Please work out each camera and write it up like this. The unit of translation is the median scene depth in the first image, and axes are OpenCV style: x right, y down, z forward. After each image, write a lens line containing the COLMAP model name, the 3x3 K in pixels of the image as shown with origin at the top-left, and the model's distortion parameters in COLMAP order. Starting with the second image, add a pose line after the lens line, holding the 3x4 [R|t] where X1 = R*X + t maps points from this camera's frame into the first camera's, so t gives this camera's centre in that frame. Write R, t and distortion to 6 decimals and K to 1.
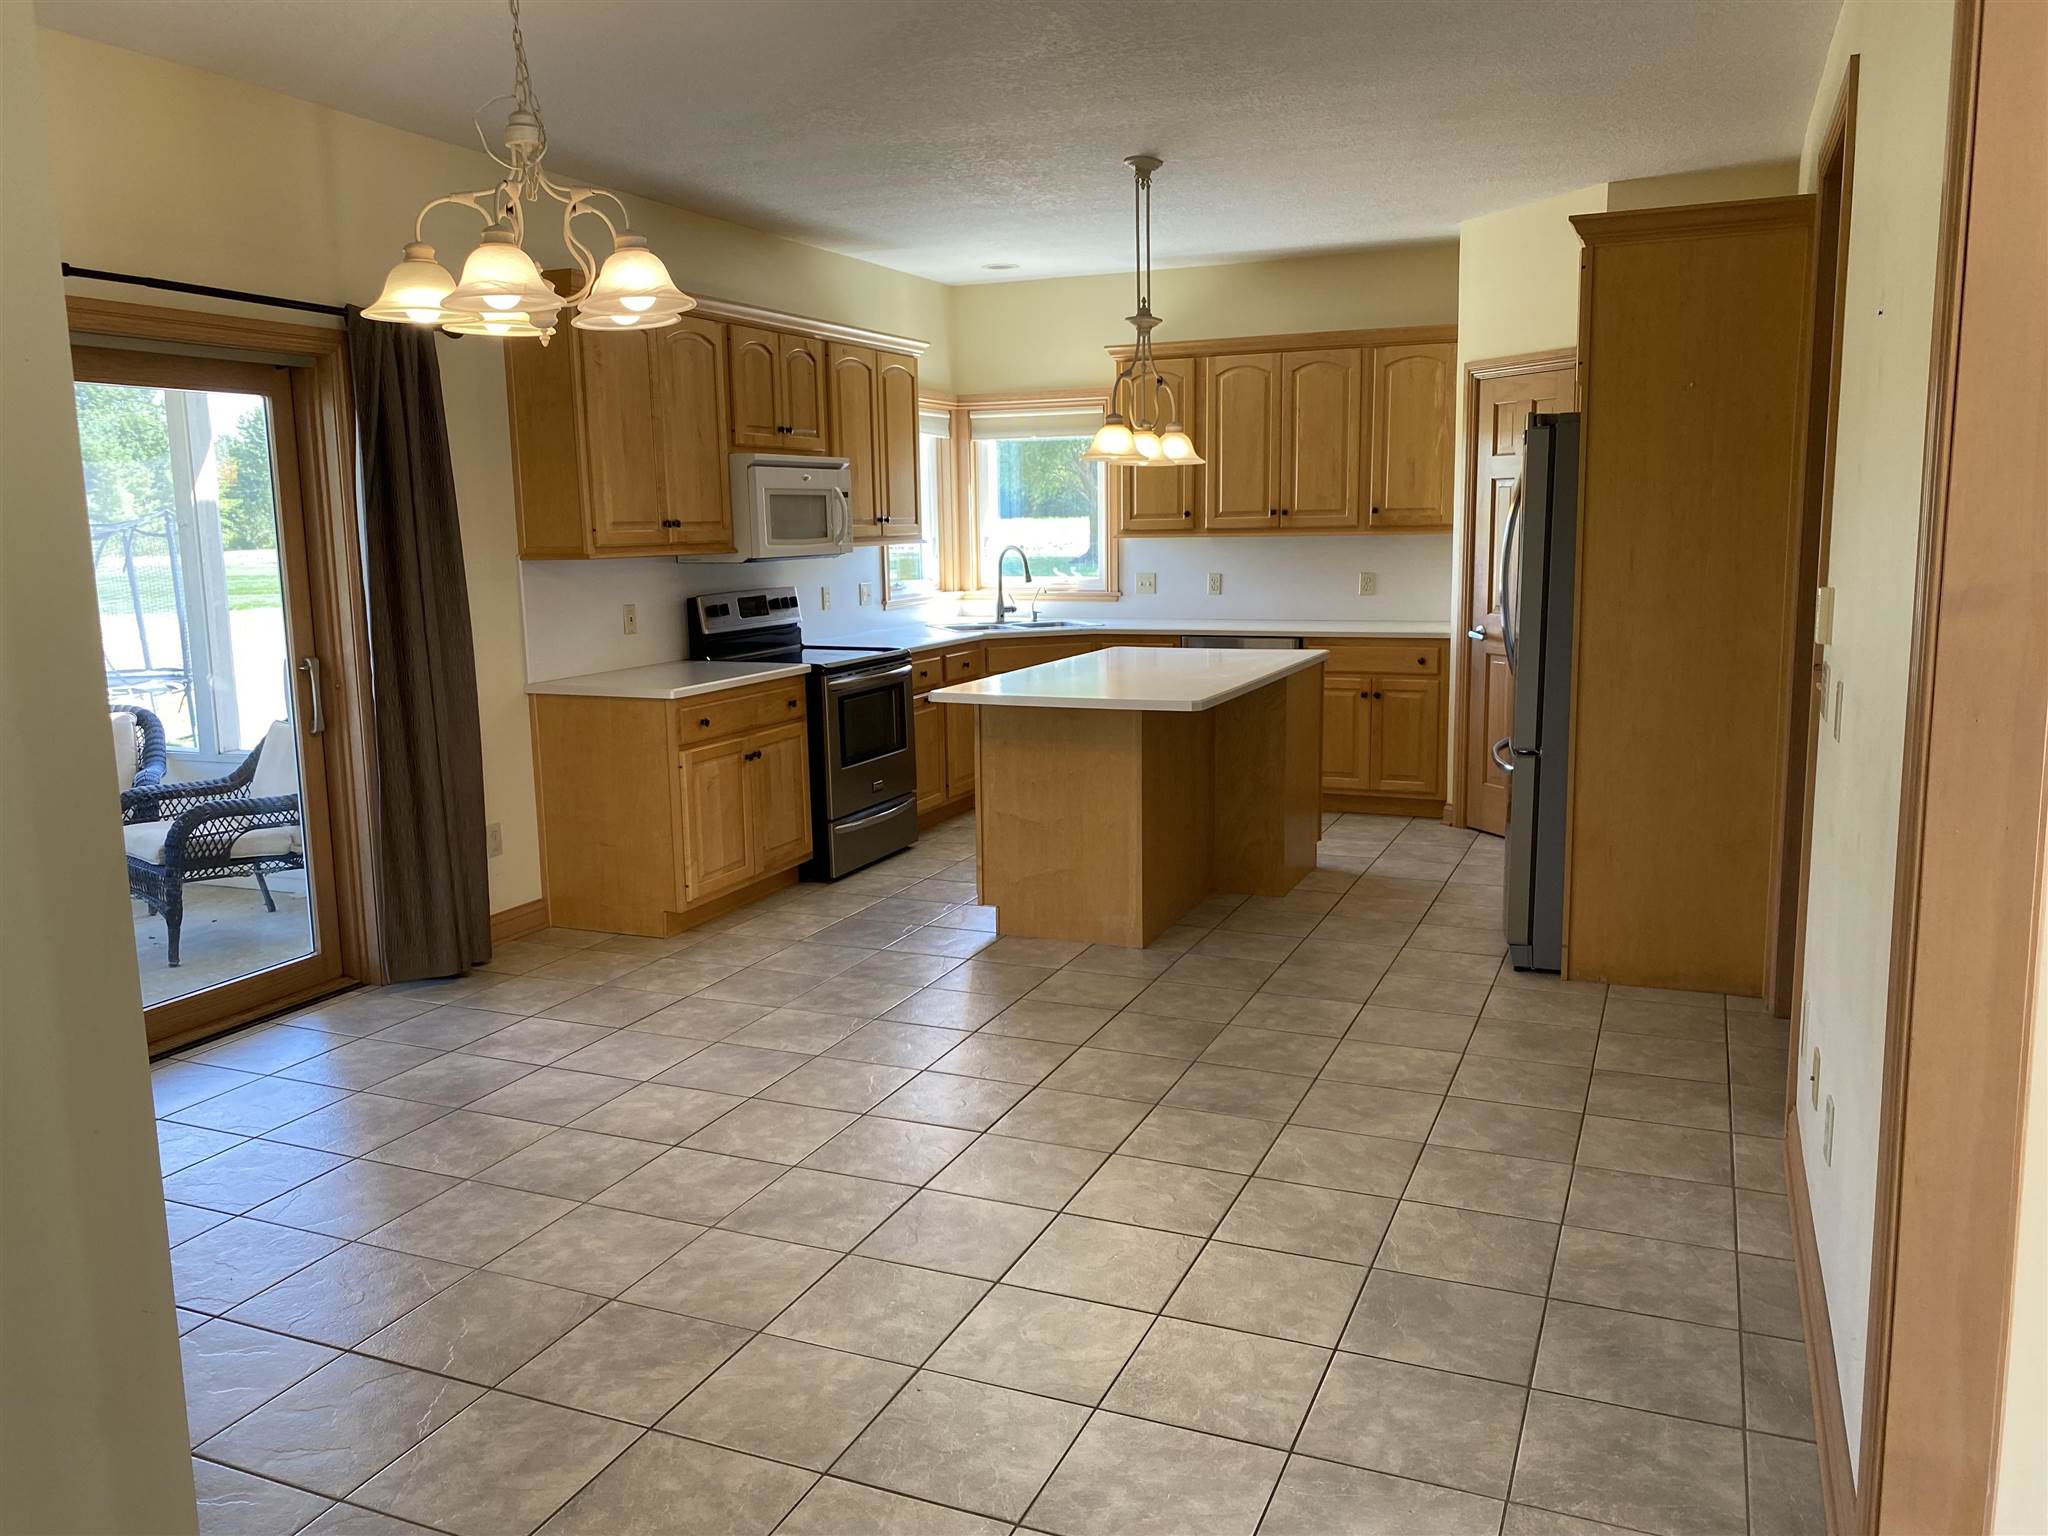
lens RADIAL K [[1570.4, 0, 1009.1], [0, 1570.4, 769.3], [0, 0, 1]] dist [0.054845, -0.068489]
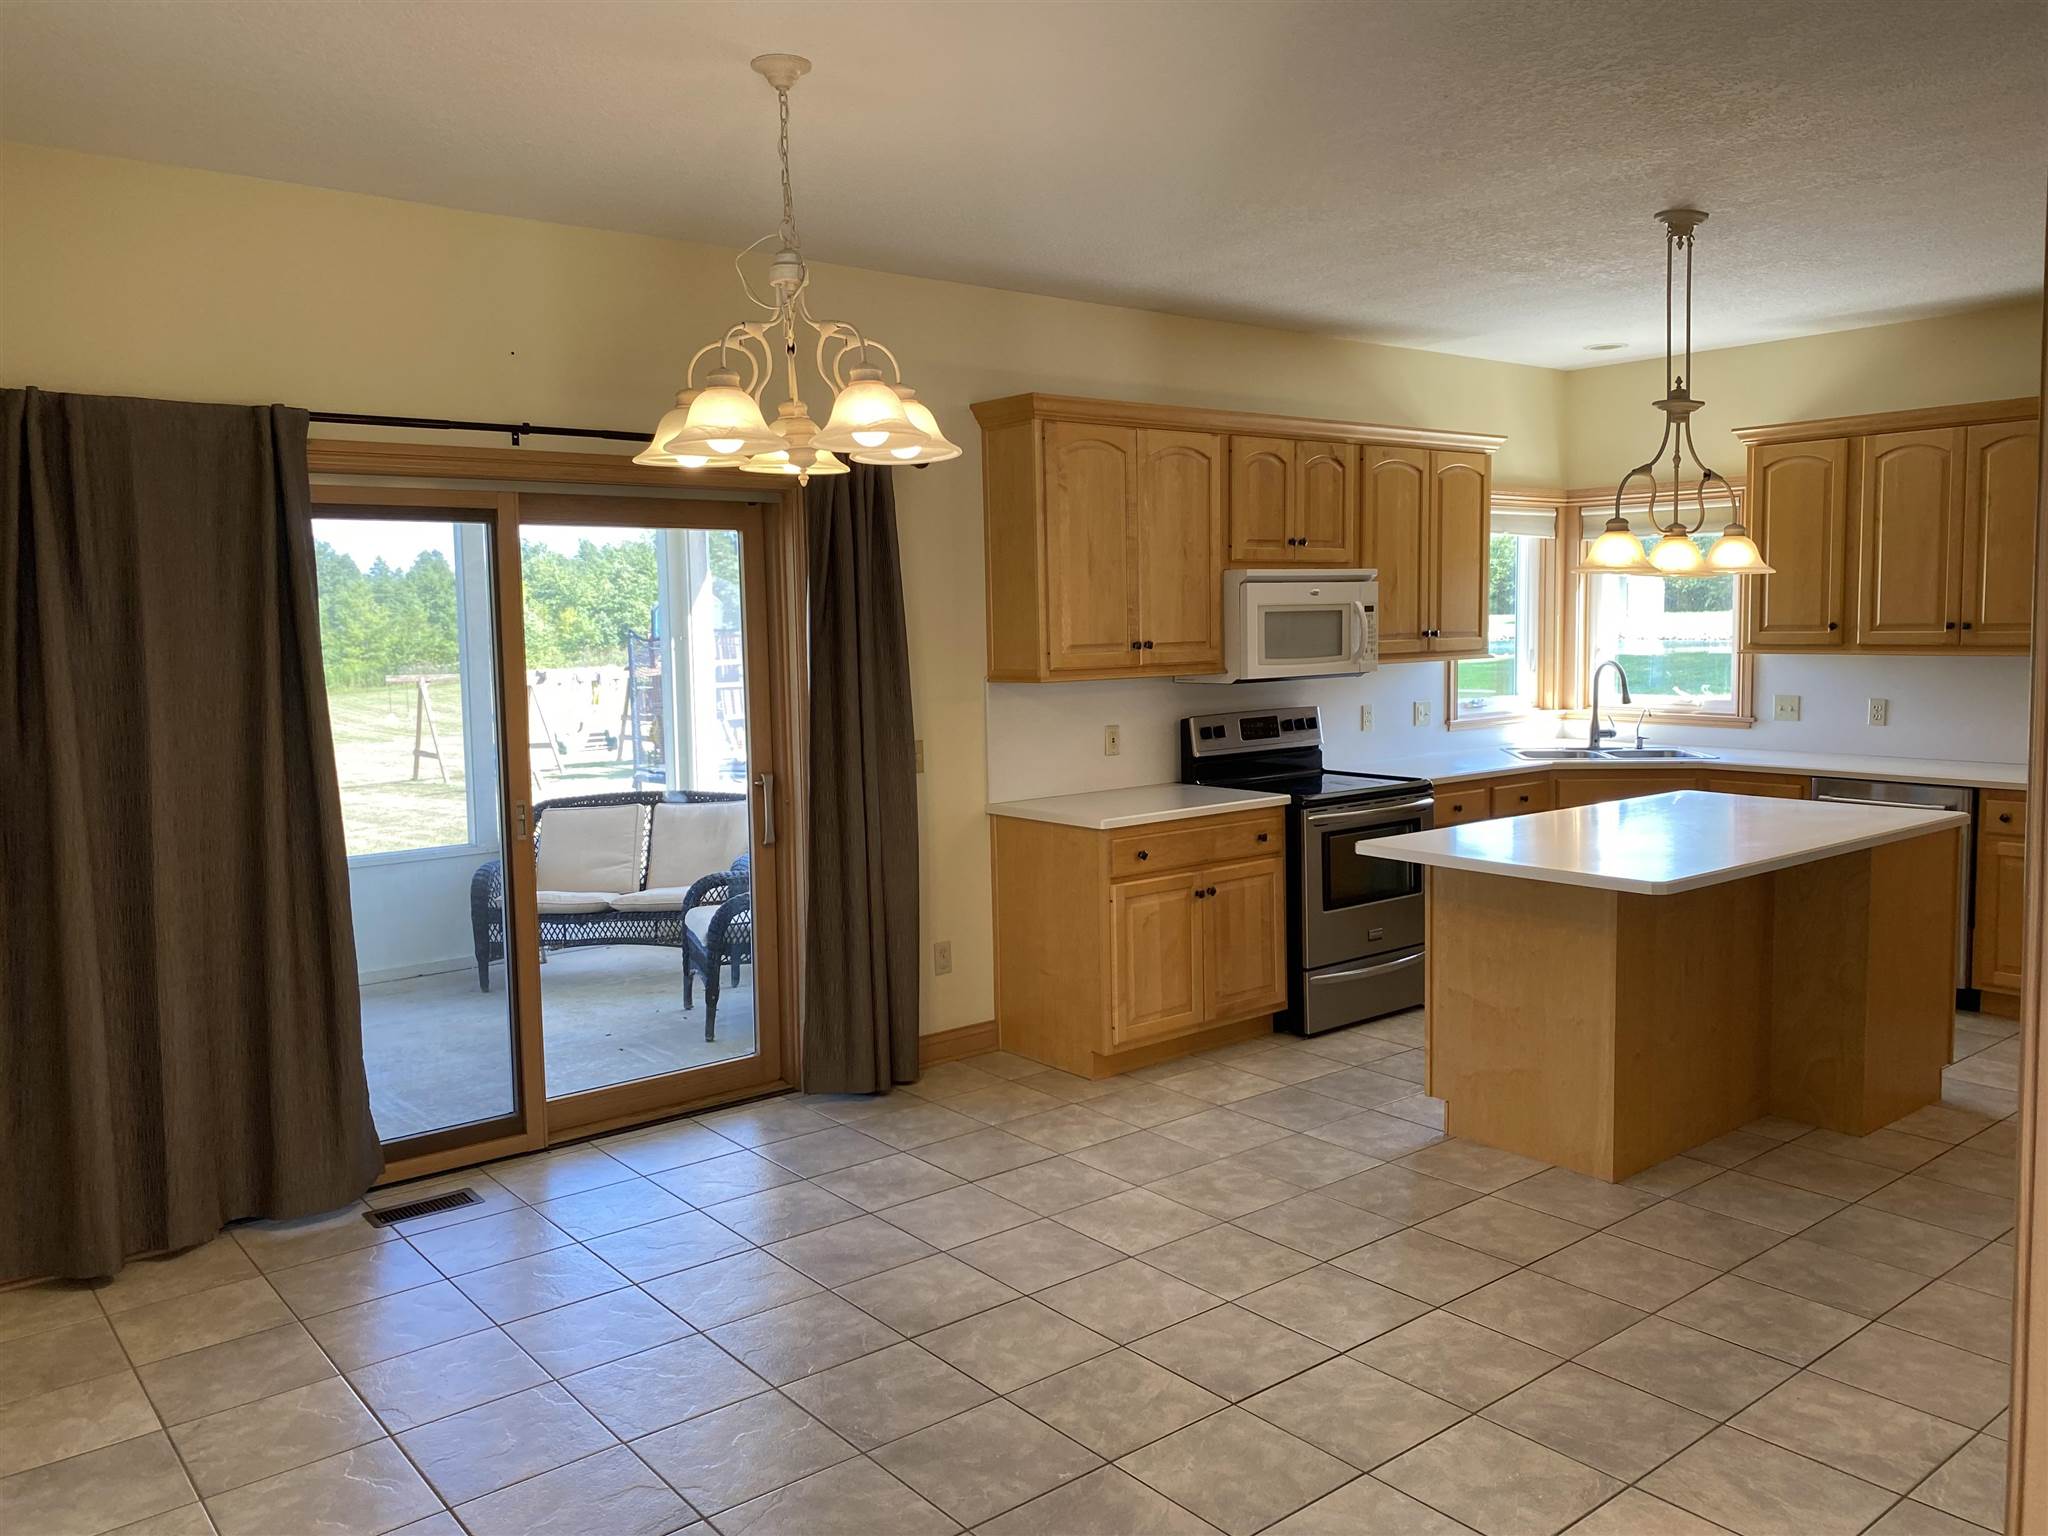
lens RADIAL K [[1570.4, 0, 1024.0], [0, 1570.4, 741.1], [0, 0, 1]] dist [0.054845, -0.068489]
pose [[0.885660, 0.038256, -0.462755, 0.175788], [-0.071031, 0.996033, -0.053603, -0.042577], [0.458868, 0.080344, 0.884864, 0.129263]]
